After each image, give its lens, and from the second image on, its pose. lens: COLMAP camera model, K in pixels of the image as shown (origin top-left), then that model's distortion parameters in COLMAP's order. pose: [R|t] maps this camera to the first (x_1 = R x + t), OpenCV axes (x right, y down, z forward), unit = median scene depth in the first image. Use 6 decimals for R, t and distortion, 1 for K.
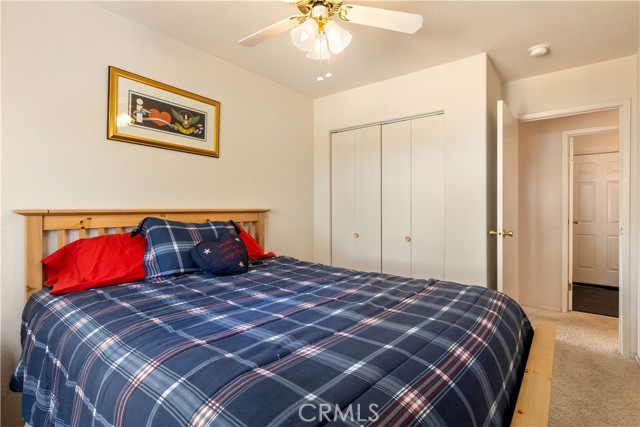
lens RADIAL K [[323.2, 0, 319.4], [0, 323.2, 210.2], [0, 0, 1]] dist [-0.000746, -0.000160]
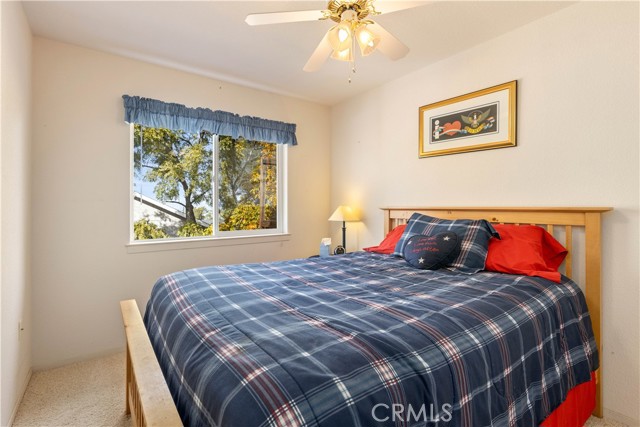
lens RADIAL K [[323.2, 0, 319.4], [0, 323.2, 210.1], [0, 0, 1]] dist [-0.000746, -0.000160]
pose [[-0.308376, 0.012507, -0.951182, 0.727017], [-0.003205, 0.999894, 0.014186, -0.005988], [0.951259, 0.007423, -0.308304, 0.861558]]
